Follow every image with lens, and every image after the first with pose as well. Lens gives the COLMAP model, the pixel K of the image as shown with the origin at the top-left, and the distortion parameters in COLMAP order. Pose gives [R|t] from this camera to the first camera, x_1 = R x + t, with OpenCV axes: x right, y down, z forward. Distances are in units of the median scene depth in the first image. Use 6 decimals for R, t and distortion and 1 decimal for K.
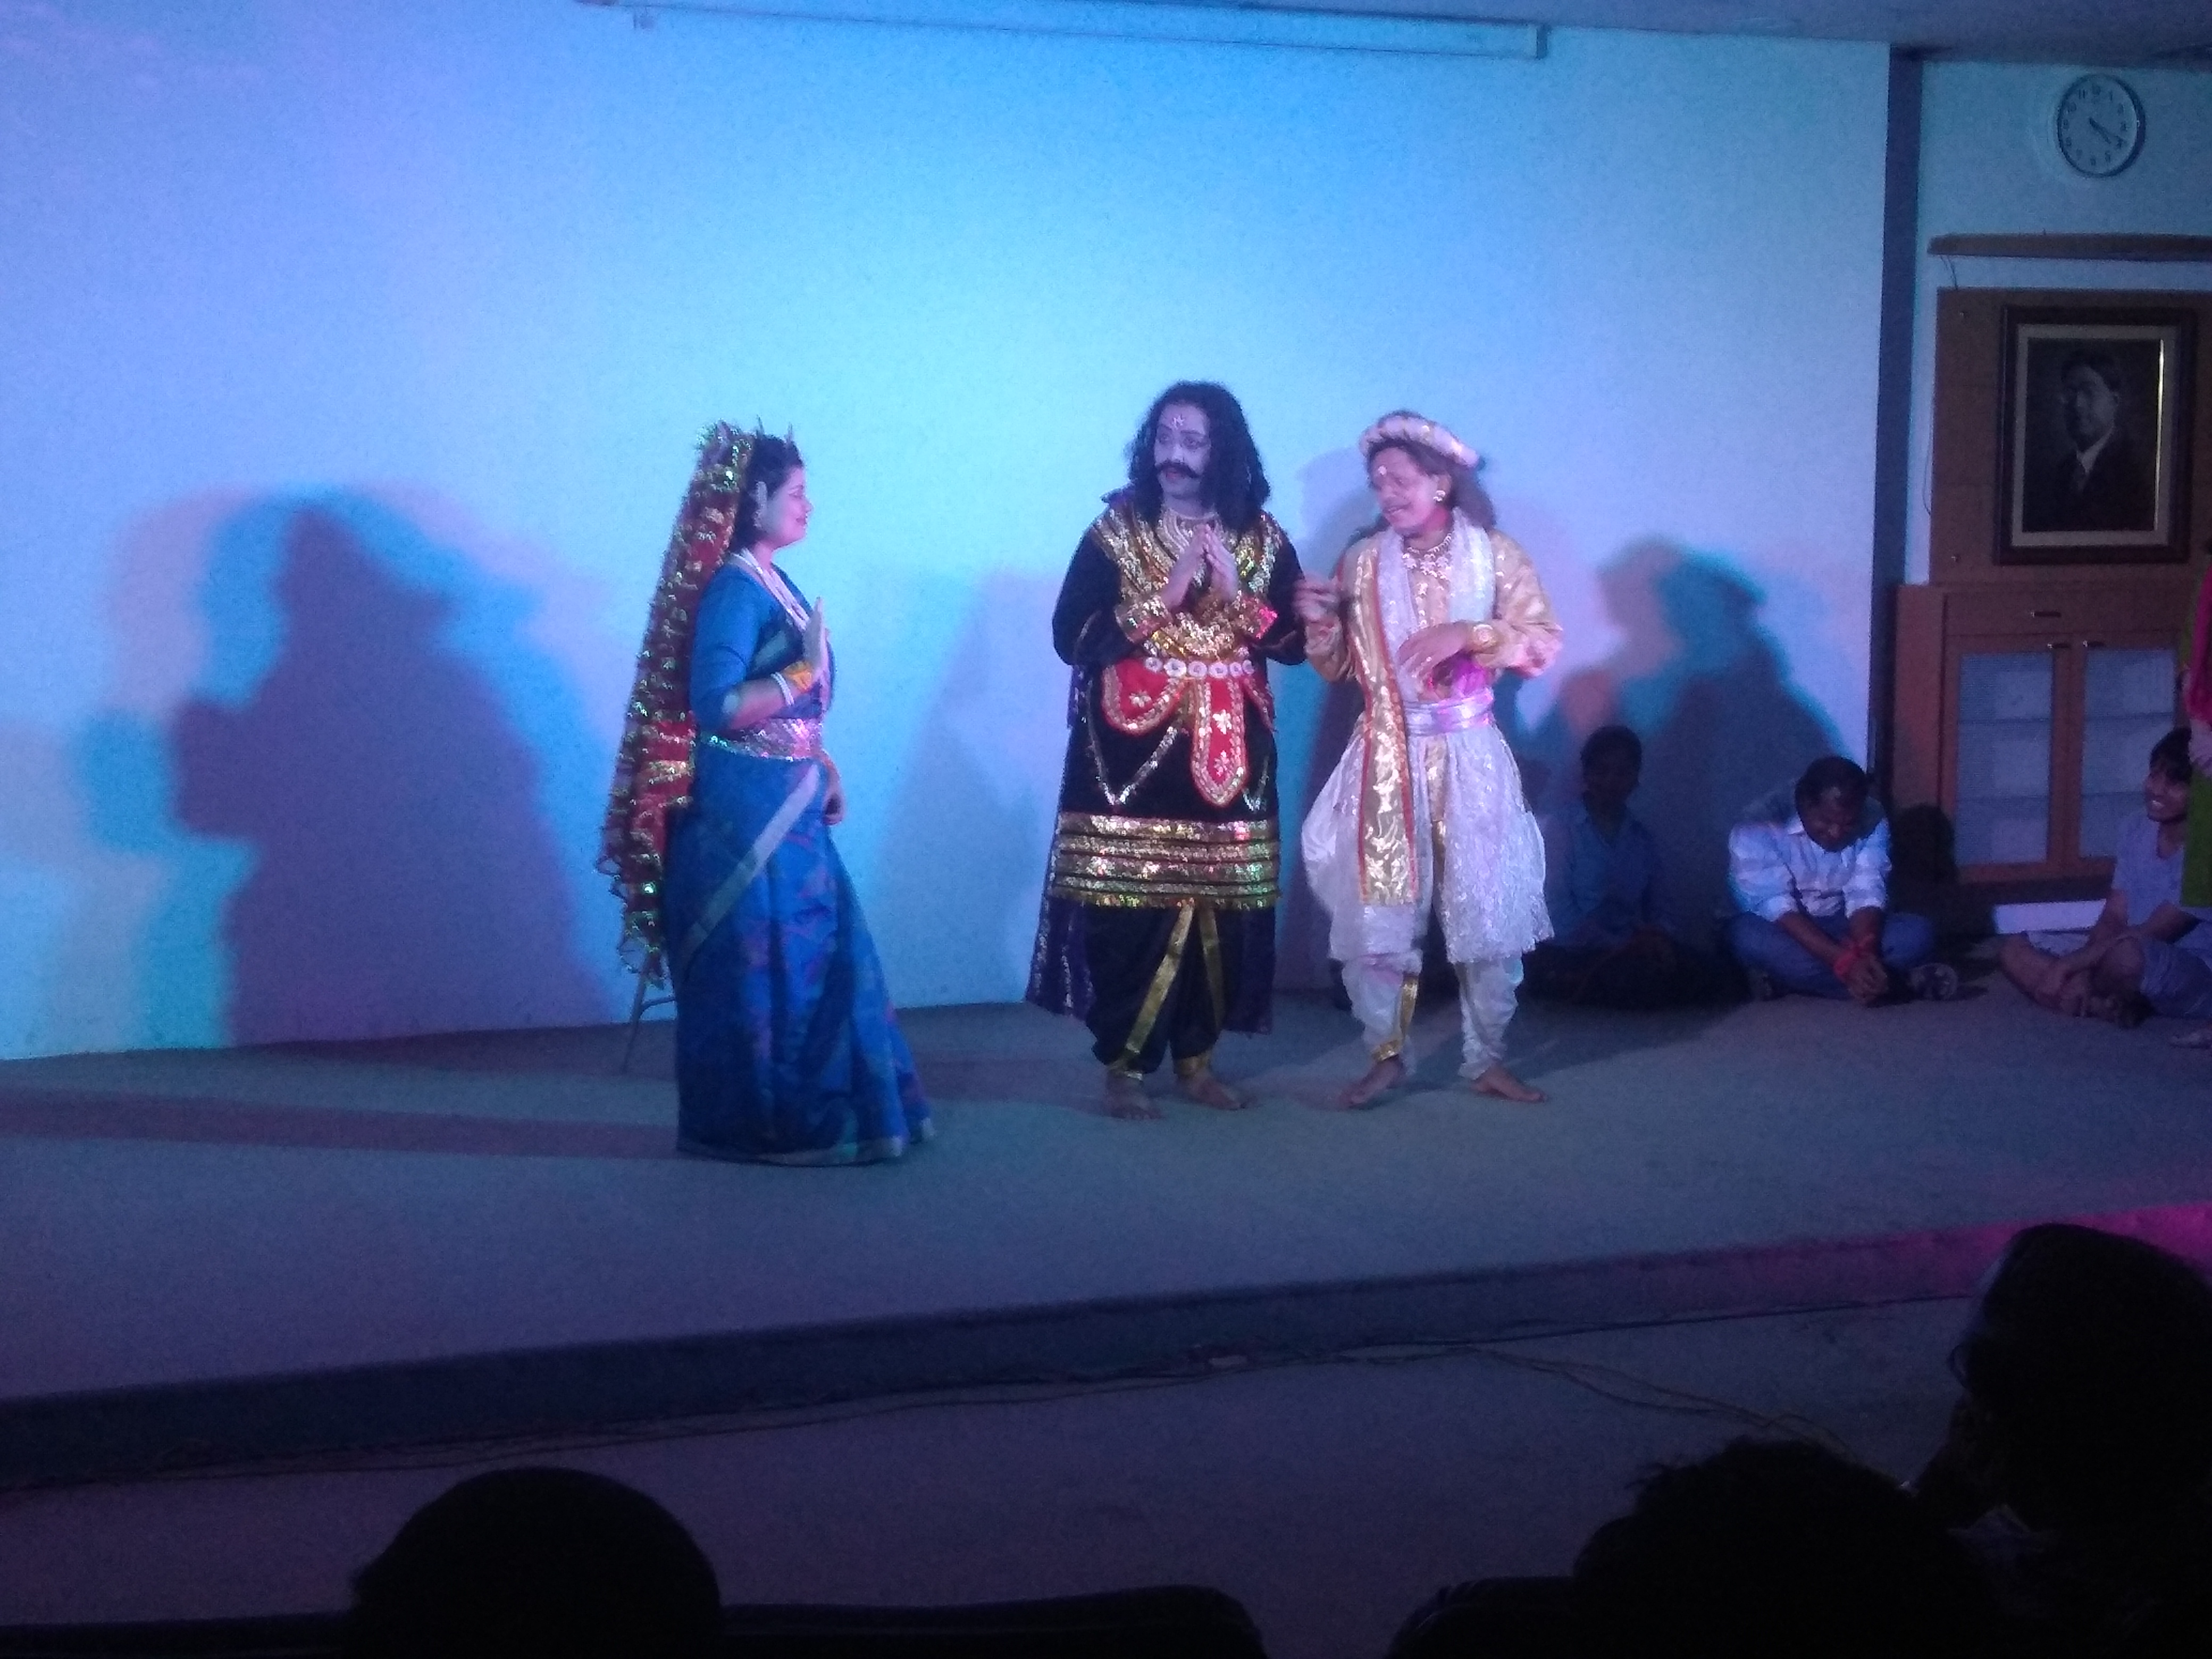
lens RADIAL K [[3562.7, 0, 1111.0], [0, 3562.7, 839.6], [0, 0, 1]] dist [0.143672, -0.255975]
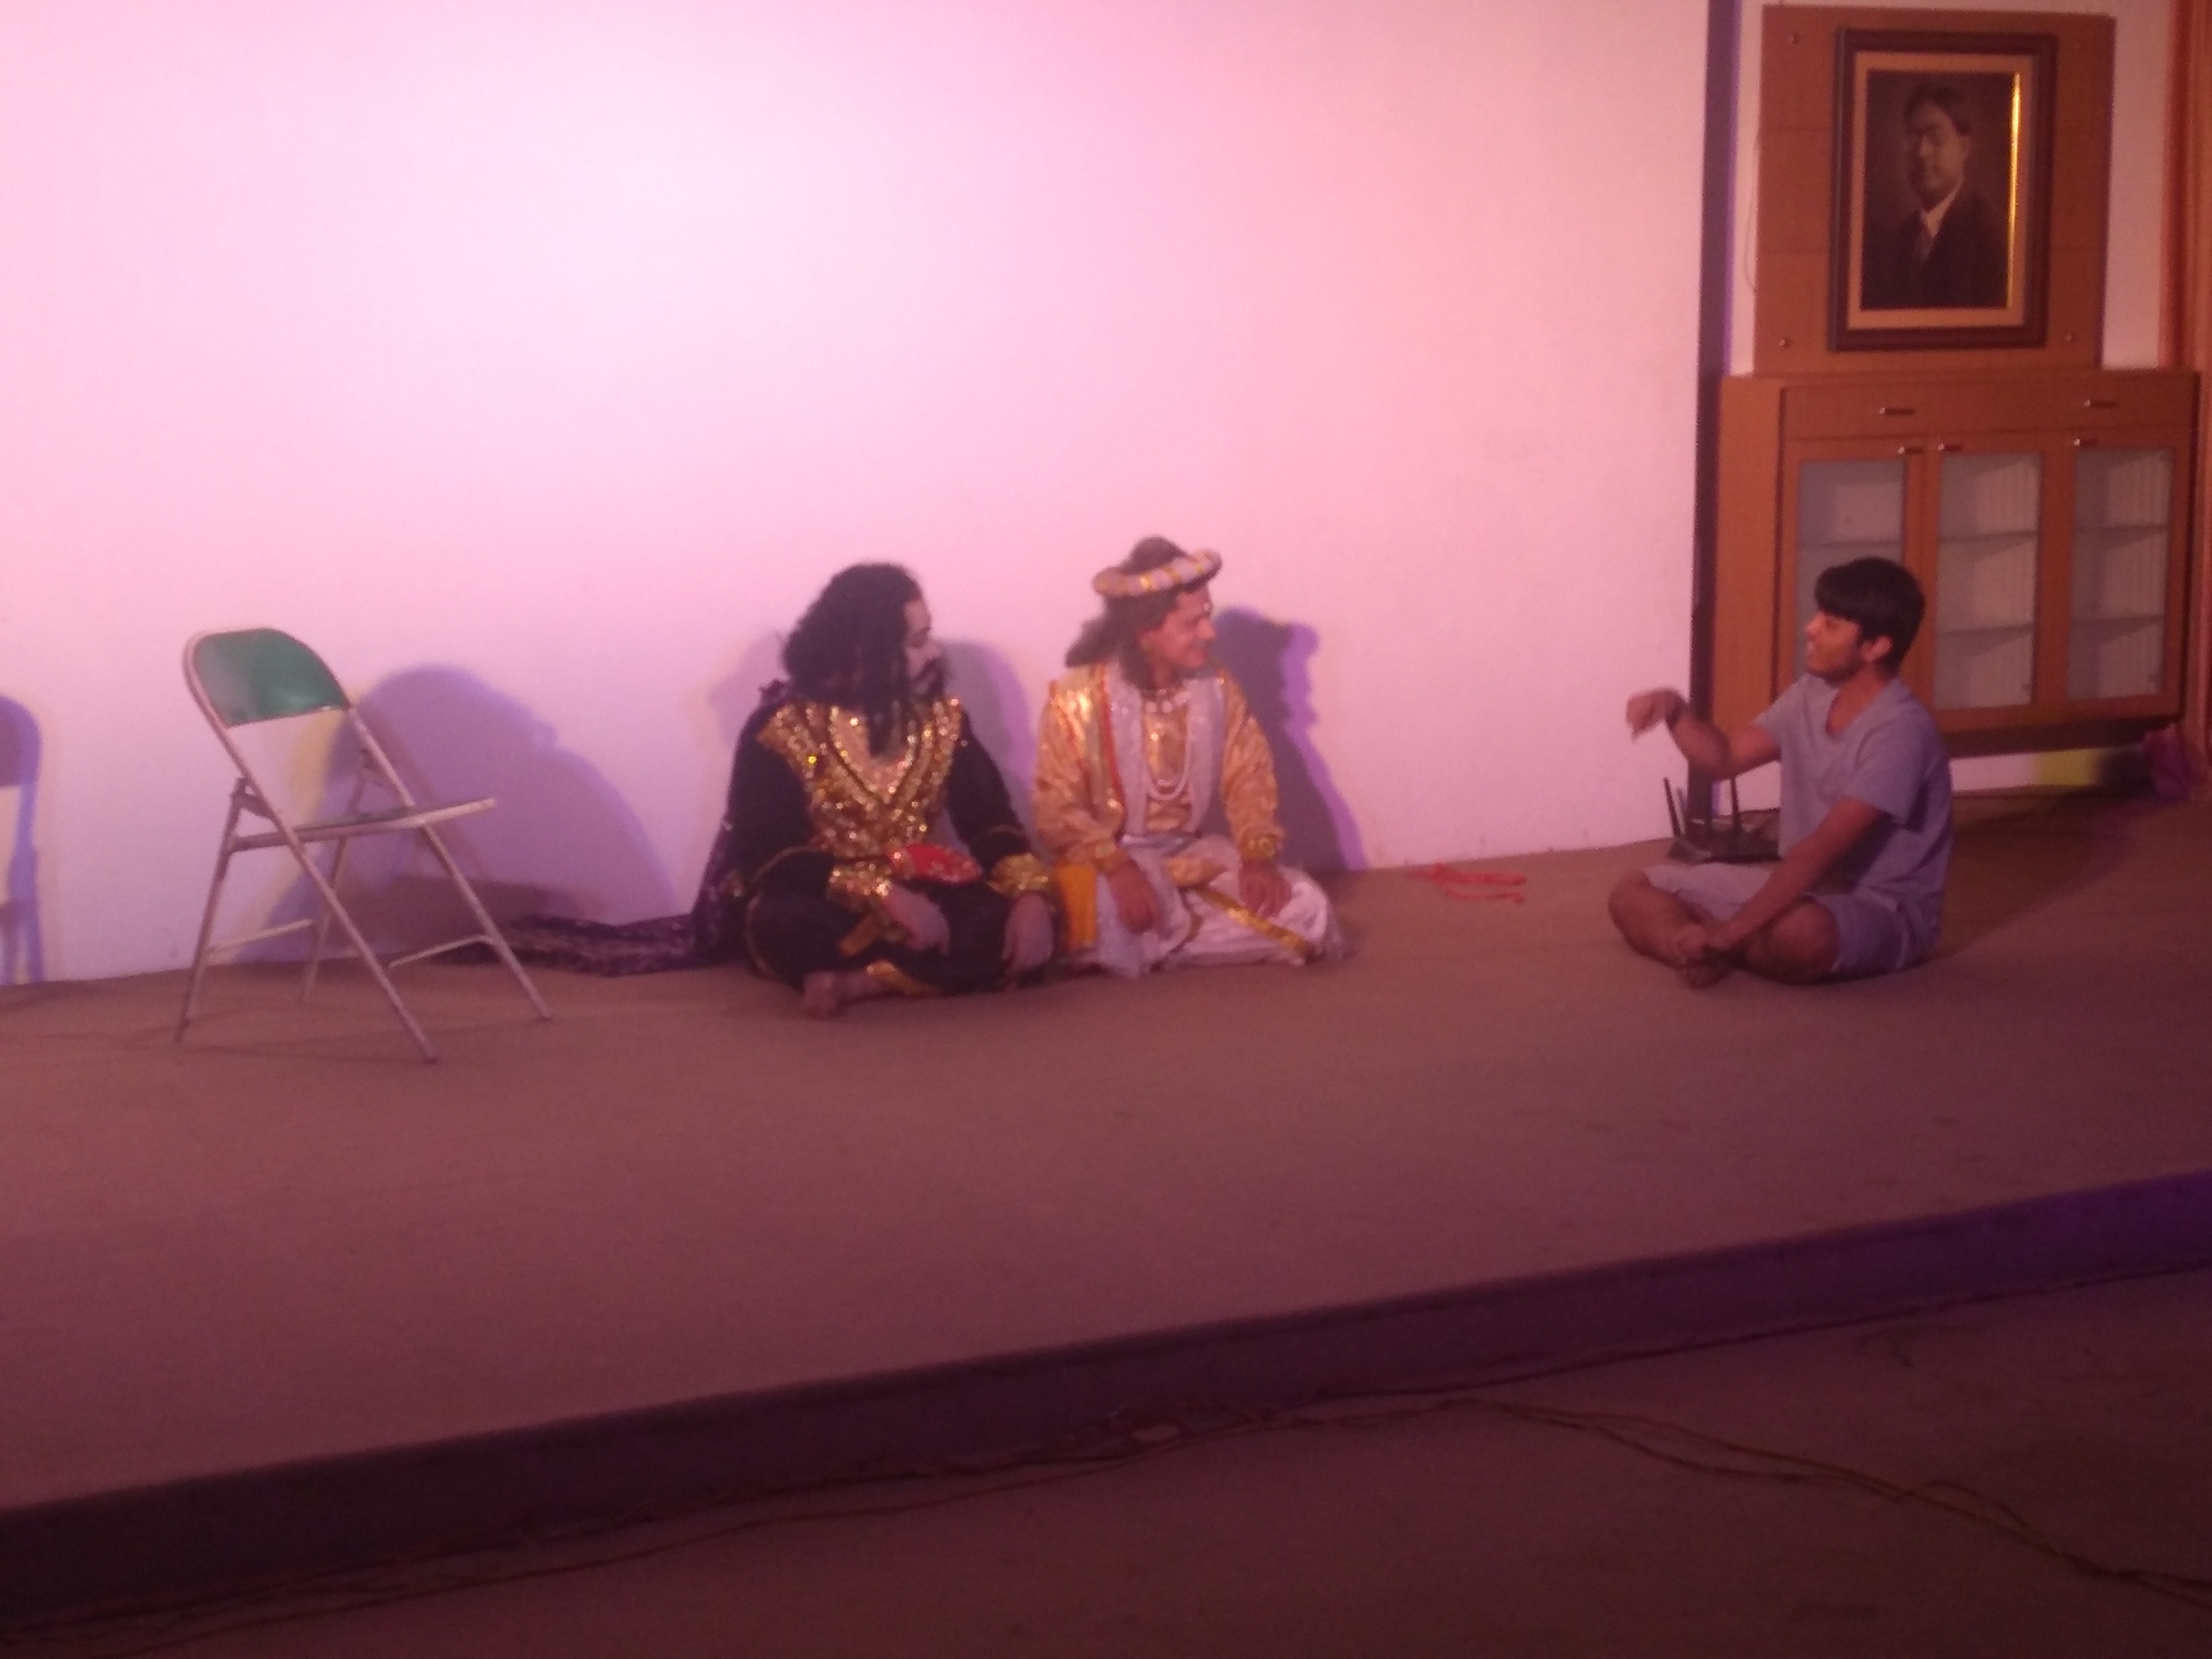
lens RADIAL K [[4113.9, 0, 1106.0], [0, 4113.9, 829.5], [0, 0, 1]] dist [0.147524, -0.221774]
pose [[0.987240, -0.023165, 0.157546, -0.067591], [0.017596, 0.999173, 0.036647, -0.005998], [-0.158264, -0.033408, 0.986831, 0.104846]]
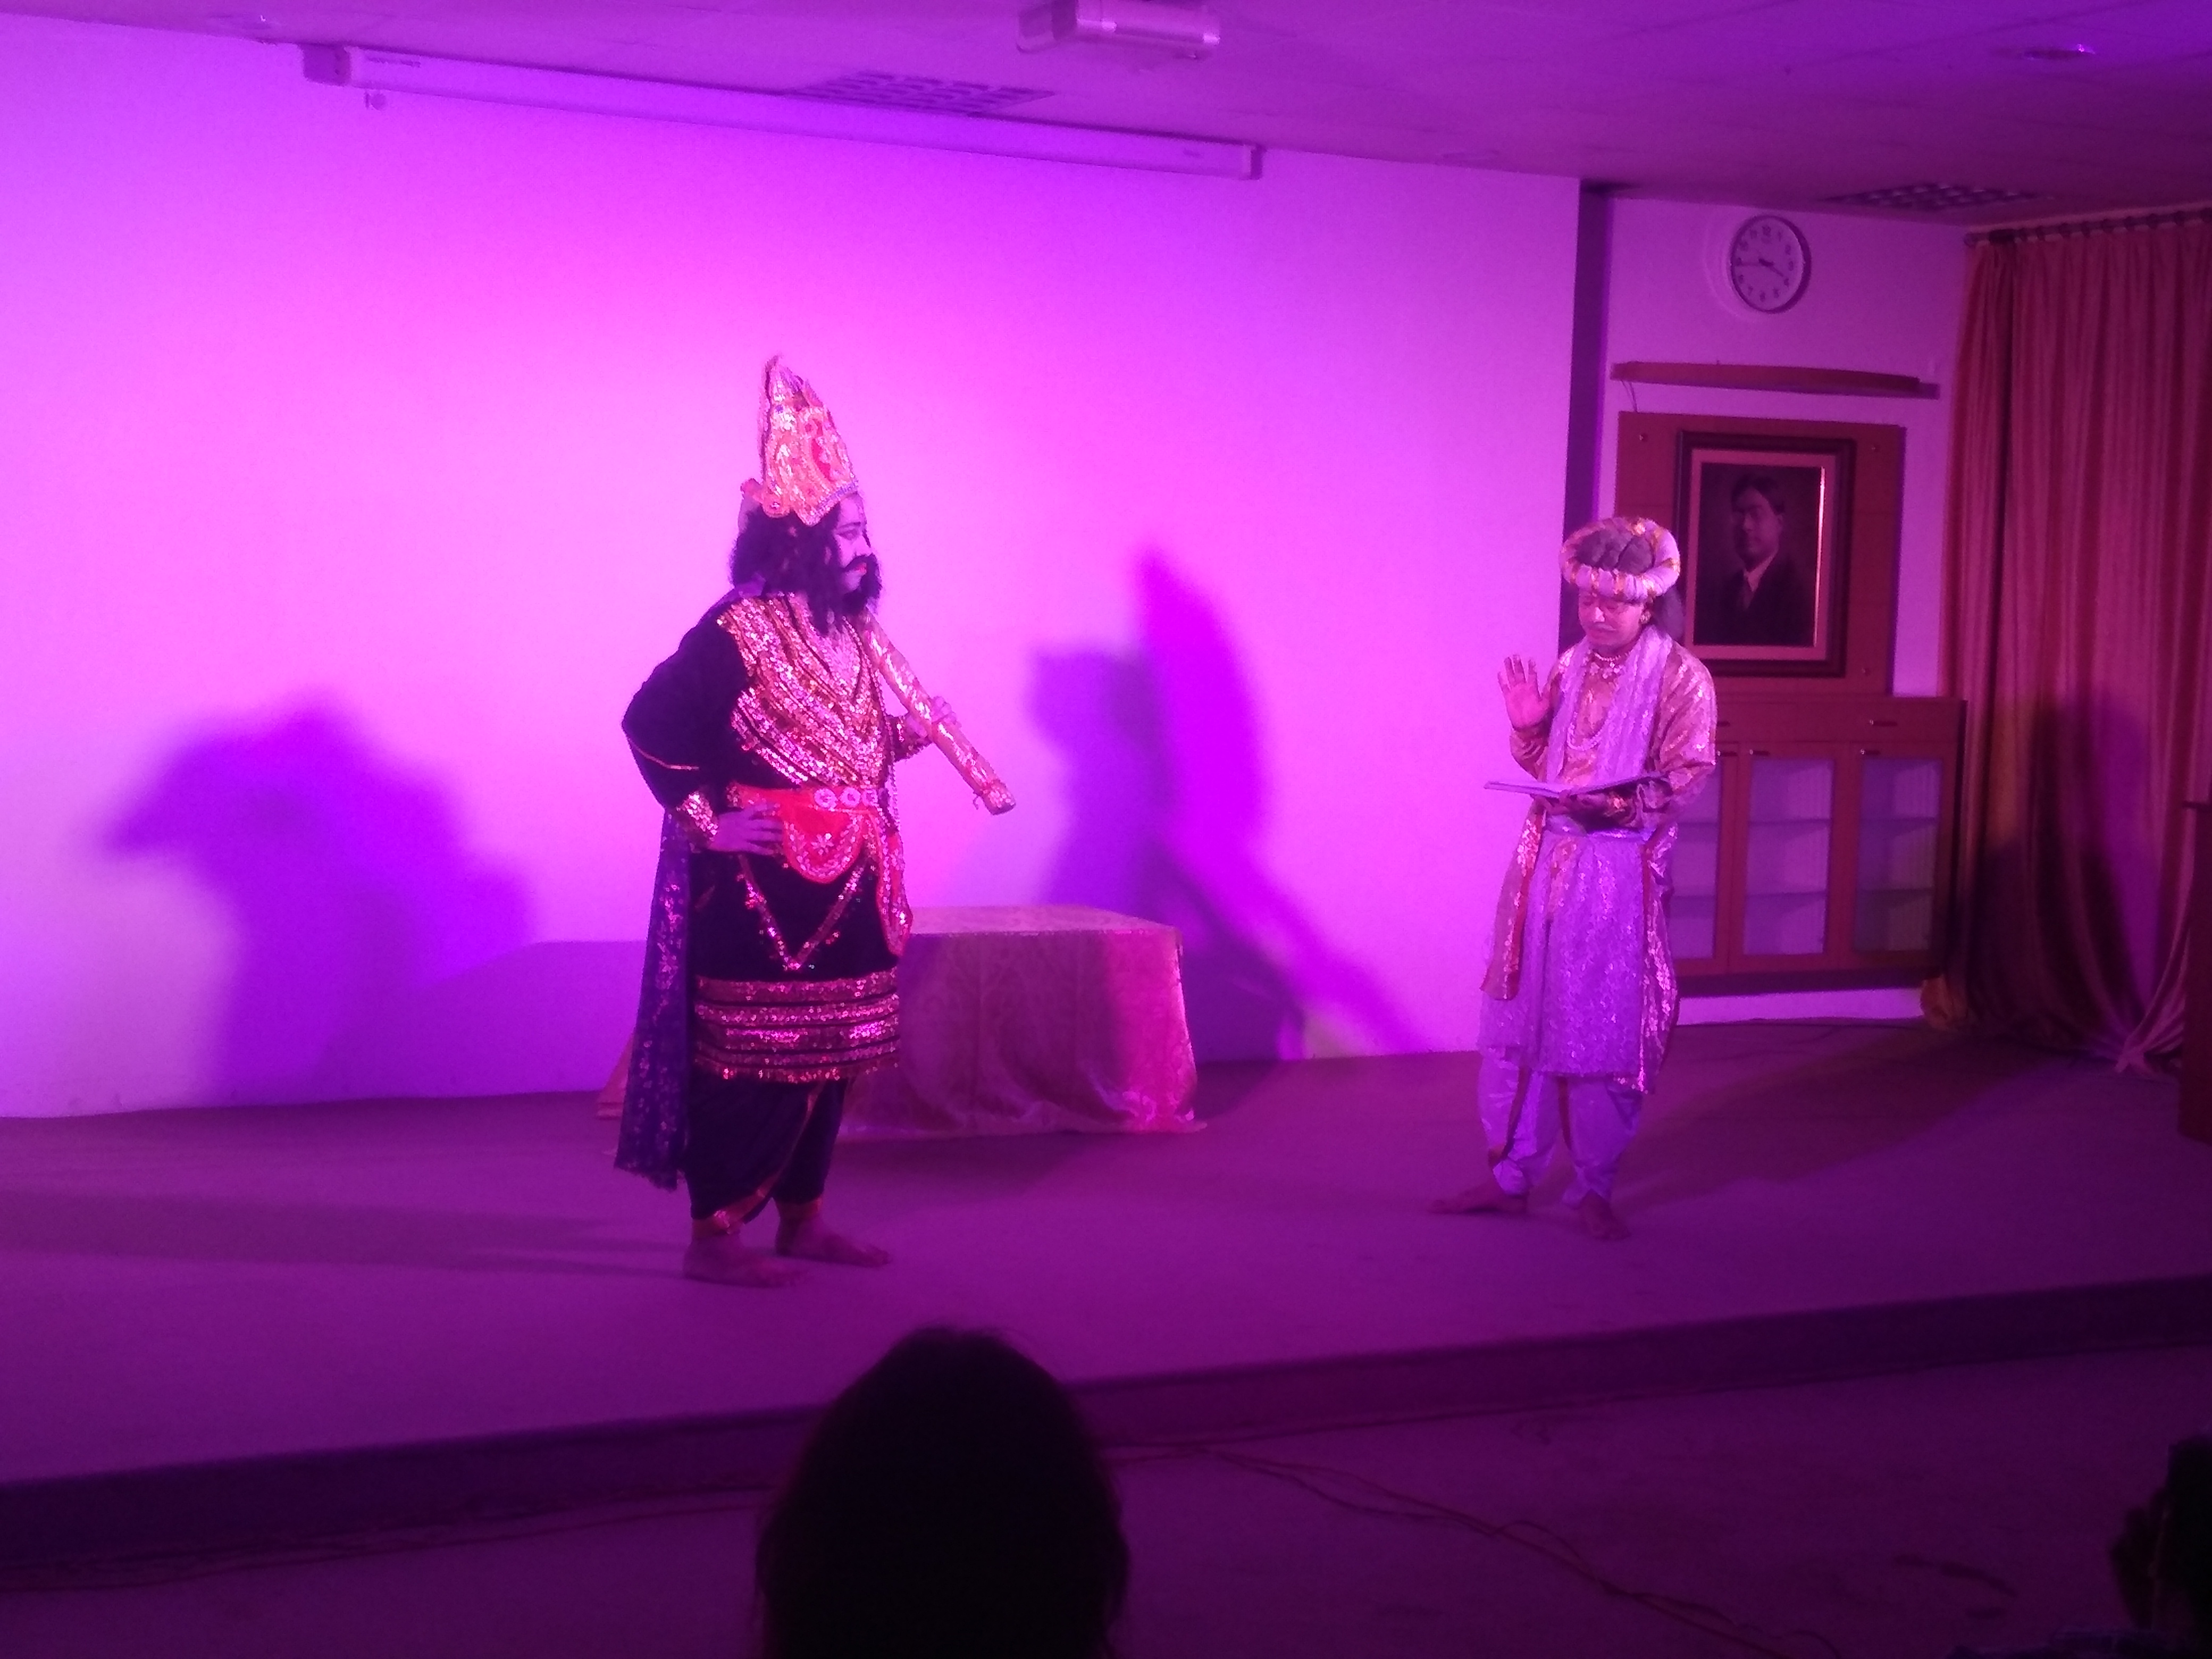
lens RADIAL K [[3344.2, 0, 1106.1], [0, 3344.2, 837.6], [0, 0, 1]] dist [0.131083, -0.203941]
pose [[0.995175, 0.019498, 0.096156, -0.011827], [-0.017611, 0.999636, -0.020431, -0.006248], [-0.096520, 0.018639, 0.995157, 0.039946]]
